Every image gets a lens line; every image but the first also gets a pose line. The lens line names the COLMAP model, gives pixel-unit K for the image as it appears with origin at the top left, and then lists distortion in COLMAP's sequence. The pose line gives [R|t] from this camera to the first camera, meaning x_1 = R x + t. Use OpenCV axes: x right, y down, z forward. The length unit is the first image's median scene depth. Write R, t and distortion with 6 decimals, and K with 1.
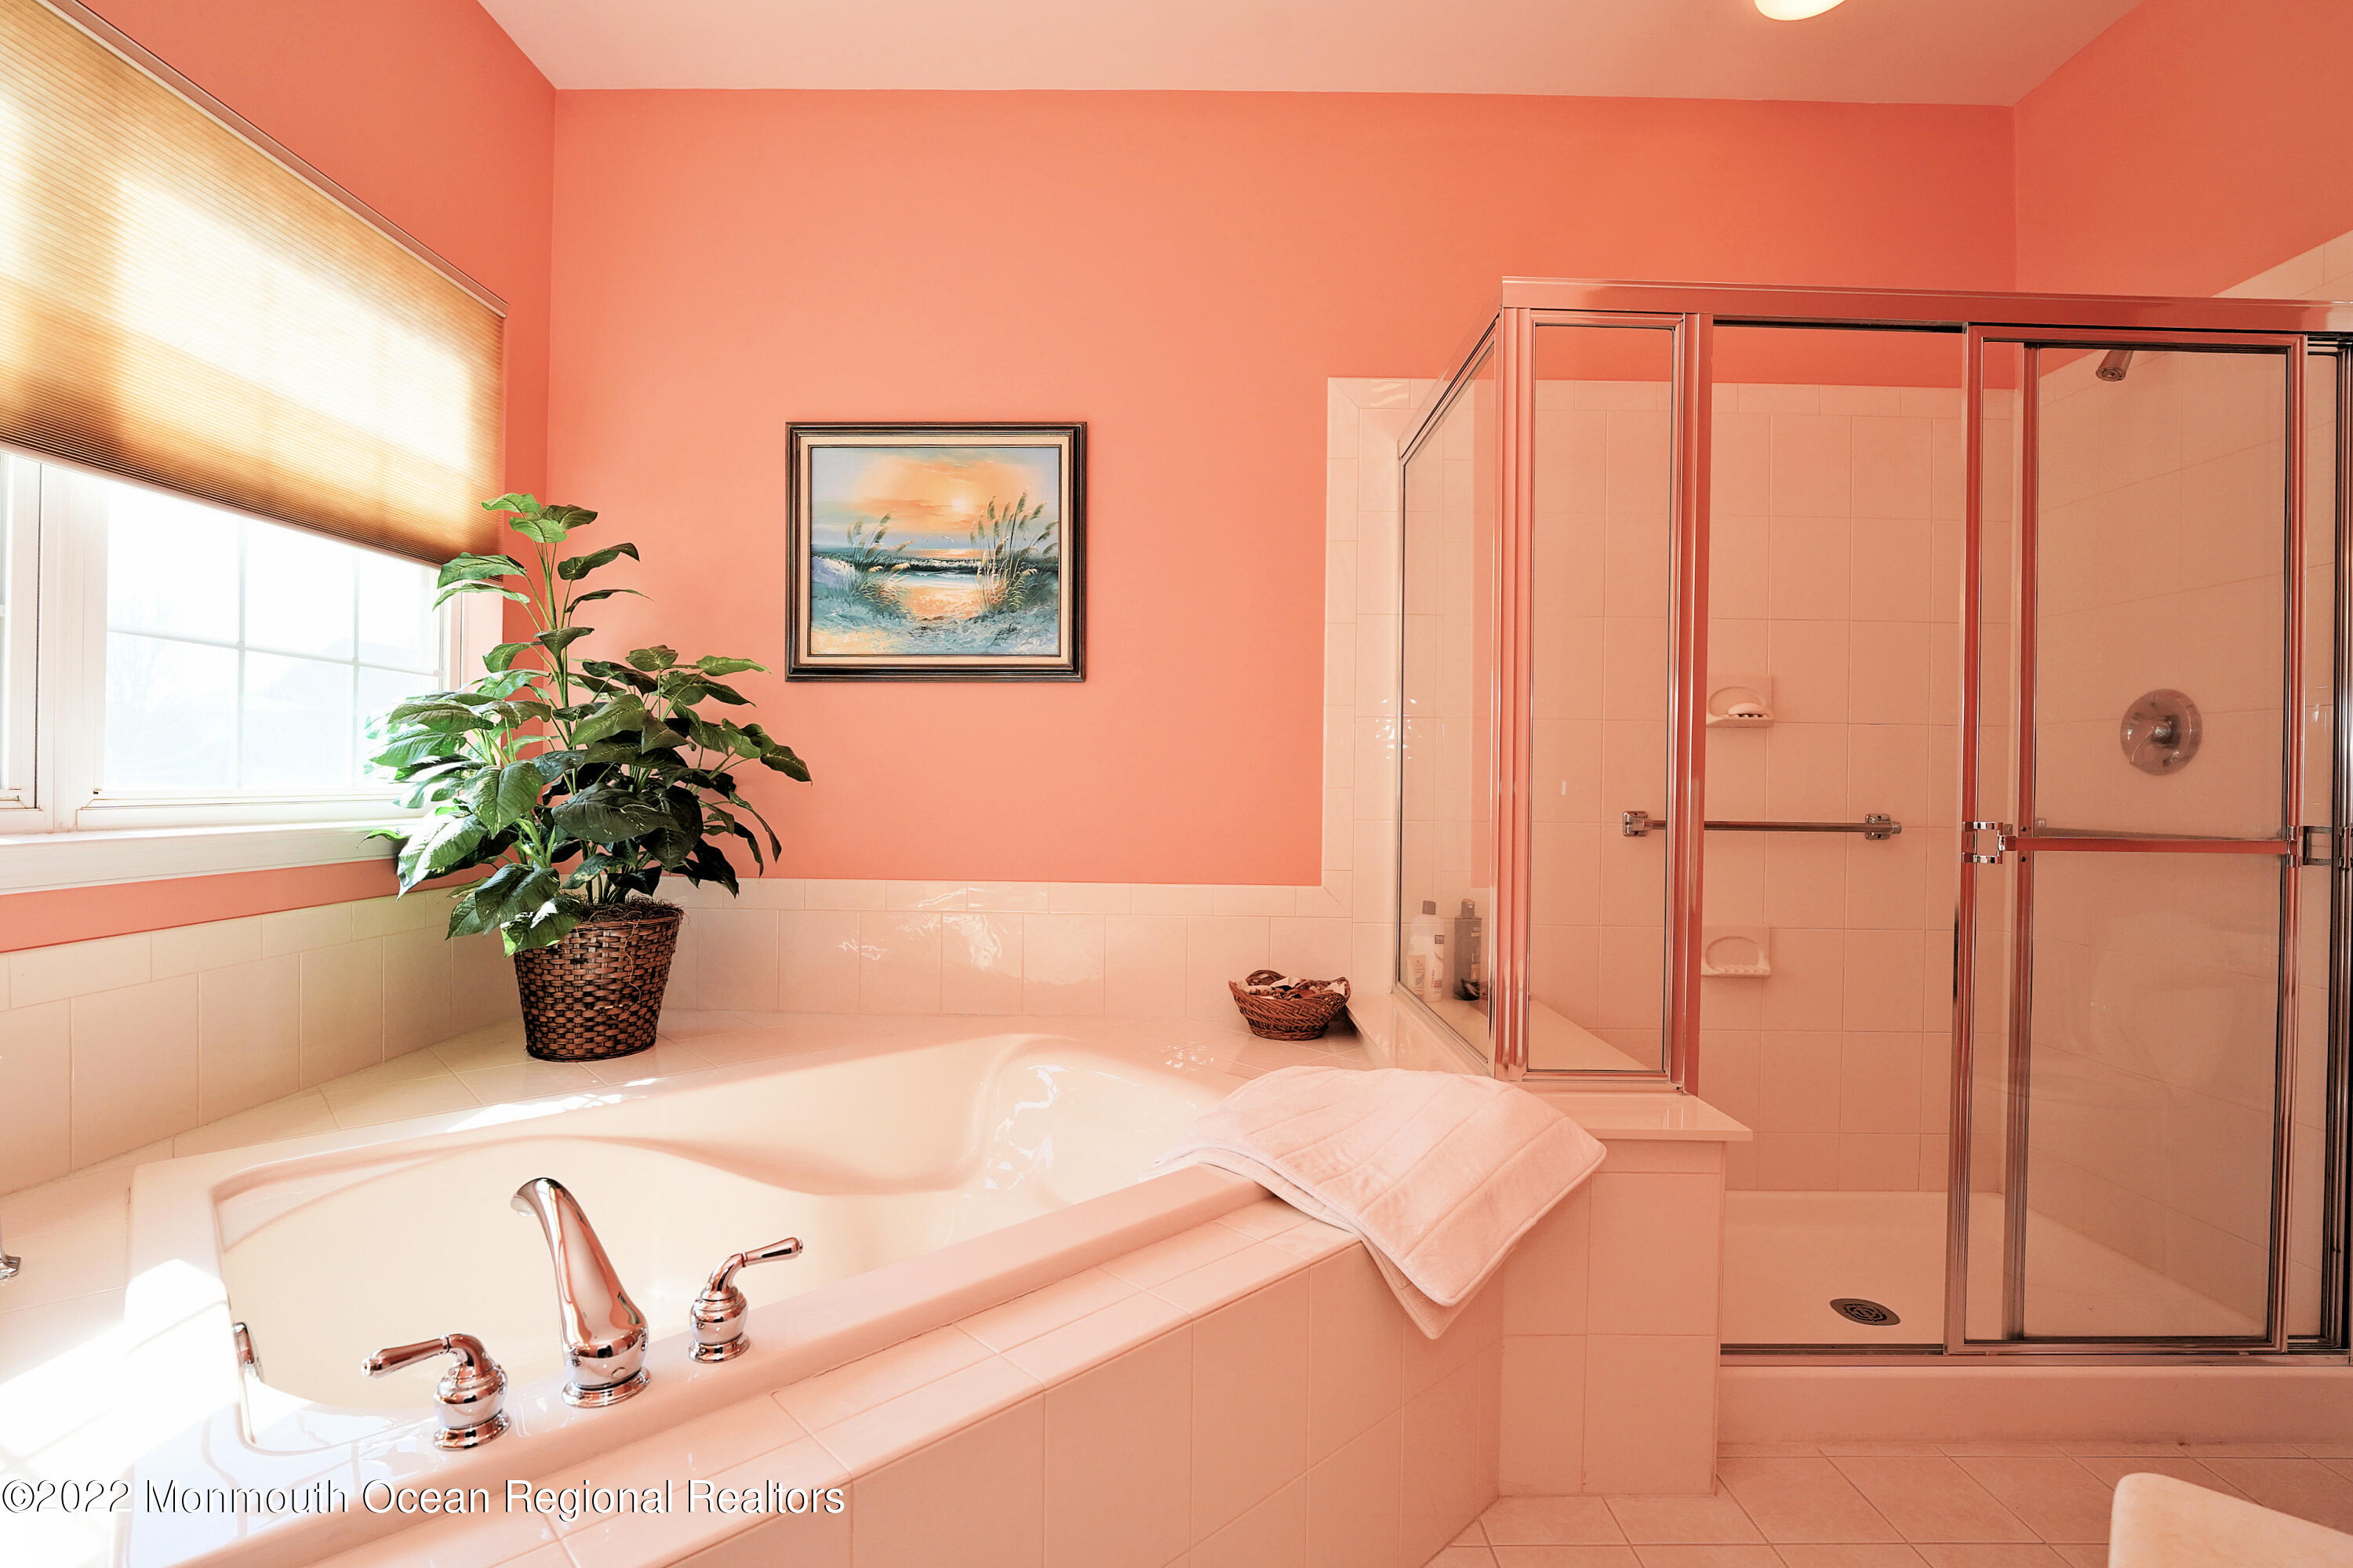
lens RADIAL K [[1060.4, 0, 1163.0], [0, 1060.4, 782.5], [0, 0, 1]] dist [-0.017751, -0.000088]
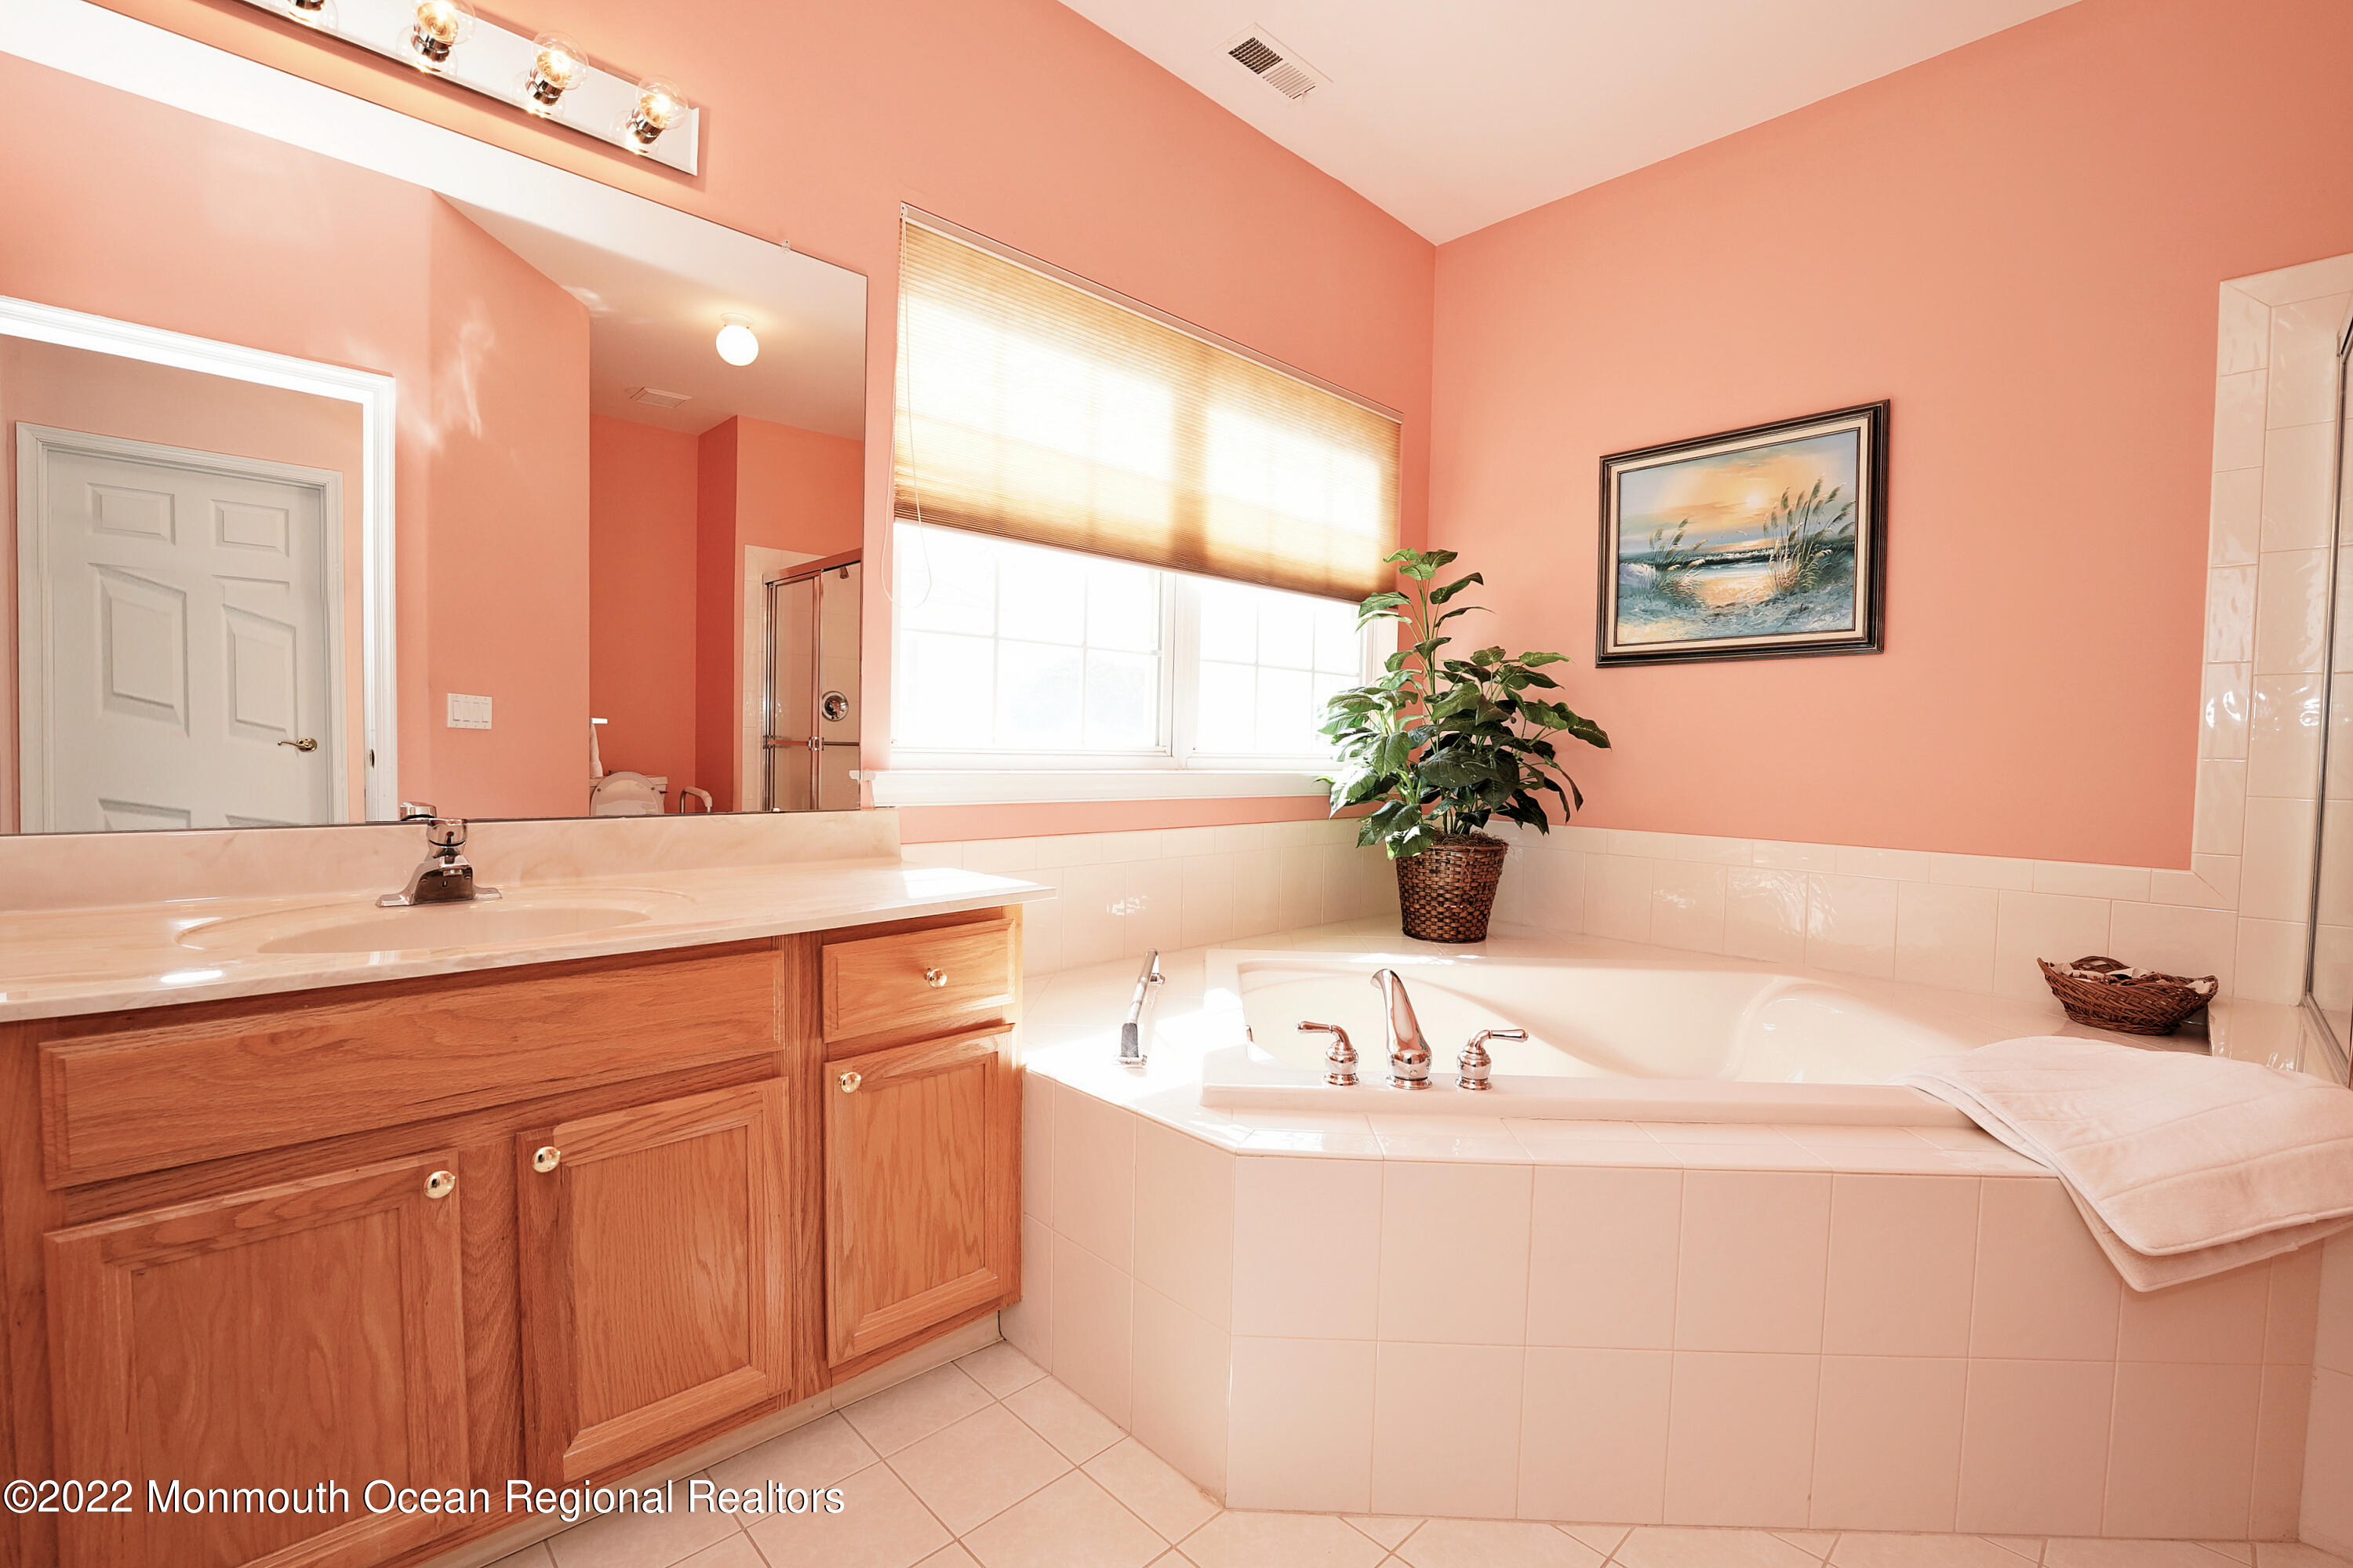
lens RADIAL K [[993.9, 0, 1176.5], [0, 993.9, 784.0], [0, 0, 1]] dist [-0.015538, -0.000072]
pose [[0.694626, 0.029483, -0.718767, 0.160266], [-0.015194, 0.999538, 0.026317, 0.019454], [0.719211, -0.007360, 0.694753, -0.180335]]
